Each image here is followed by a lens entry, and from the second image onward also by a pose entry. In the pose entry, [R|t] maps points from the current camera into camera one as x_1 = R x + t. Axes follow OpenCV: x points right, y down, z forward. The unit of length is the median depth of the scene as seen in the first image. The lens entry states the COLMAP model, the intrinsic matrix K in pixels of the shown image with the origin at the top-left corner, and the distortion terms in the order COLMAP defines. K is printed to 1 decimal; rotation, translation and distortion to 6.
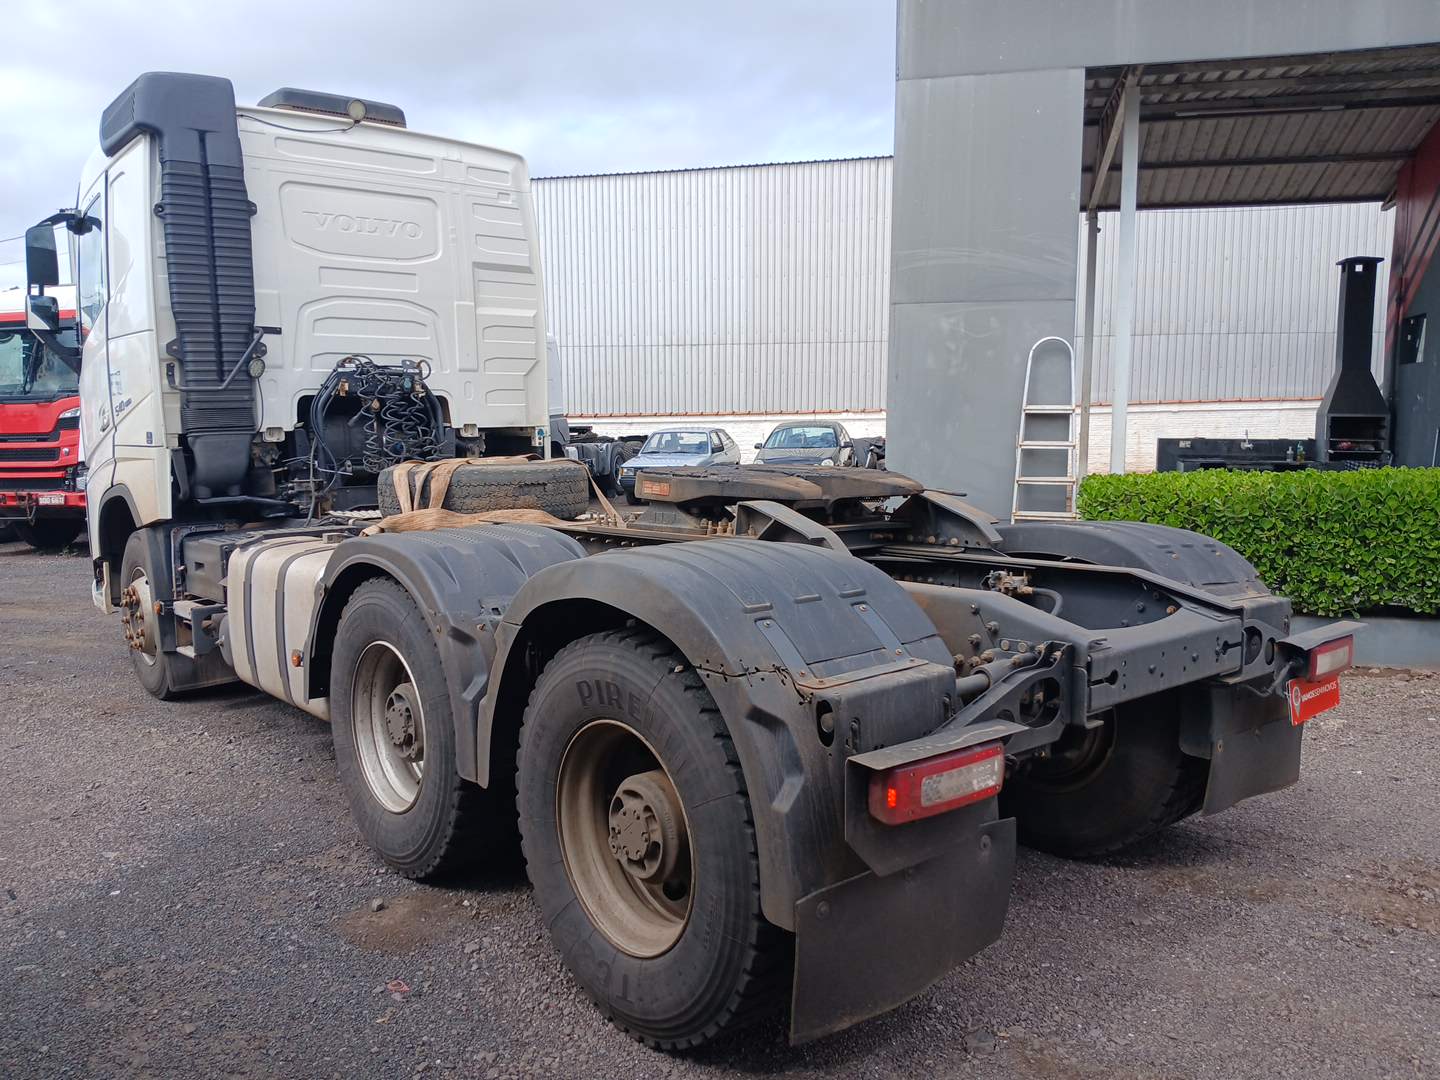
lens RADIAL K [[1086.9, 0, 720.0], [0, 1086.9, 540.0], [0, 0, 1]] dist [0.097394, -0.202552]
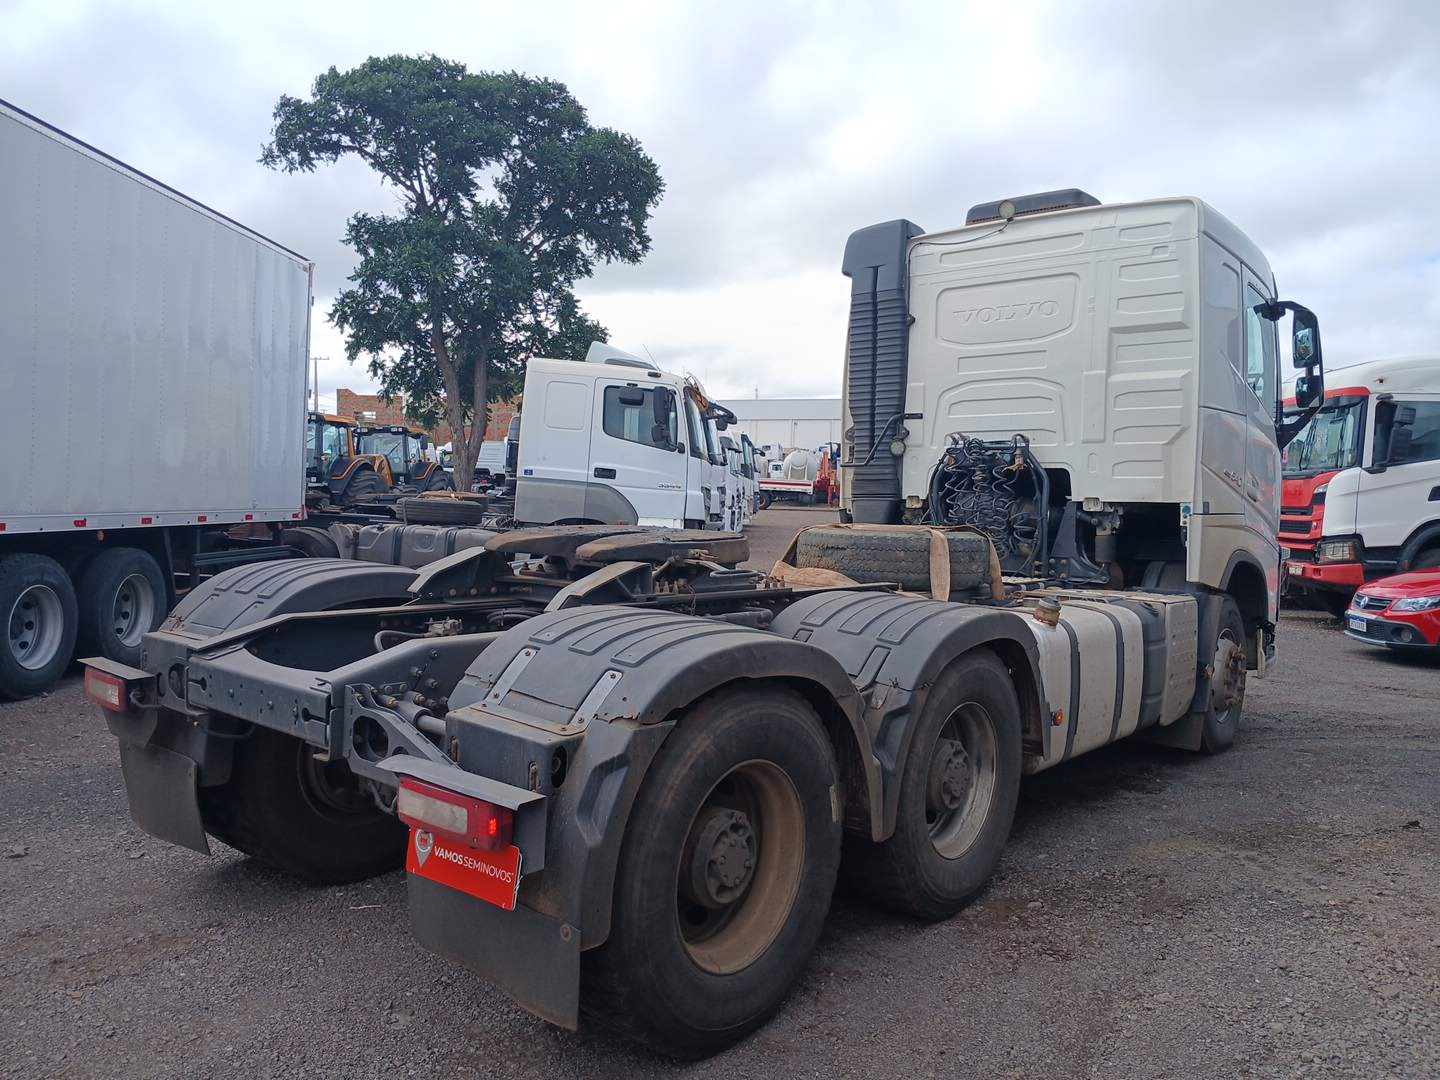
lens RADIAL K [[1086.9, 0, 720.0], [0, 1086.9, 540.0], [0, 0, 1]] dist [0.097394, -0.202552]
pose [[0.172041, 0.058255, -0.983366, 0.675746], [-0.129490, 0.990925, 0.036048, -0.064043], [0.976542, 0.121135, 0.178023, 0.535510]]
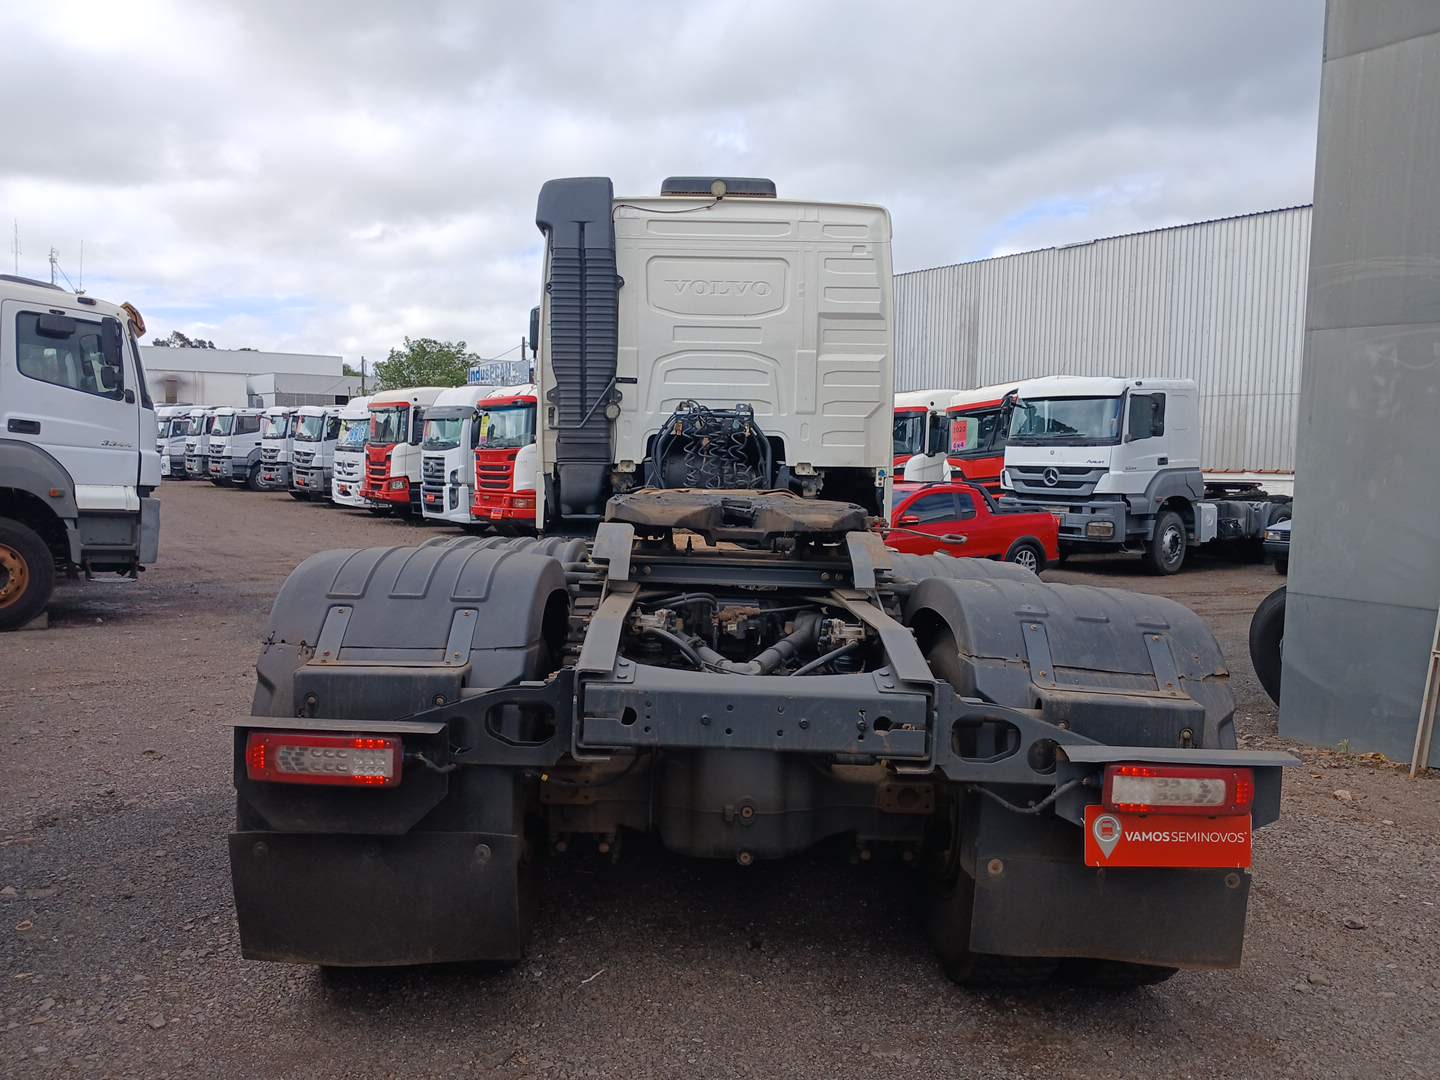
lens RADIAL K [[1086.9, 0, 720.0], [0, 1086.9, 540.0], [0, 0, 1]] dist [0.097394, -0.202552]
pose [[0.775693, 0.068695, -0.627361, 0.395037], [-0.100052, 0.994873, -0.014772, -0.006892], [0.623129, 0.074228, 0.778589, 0.125986]]
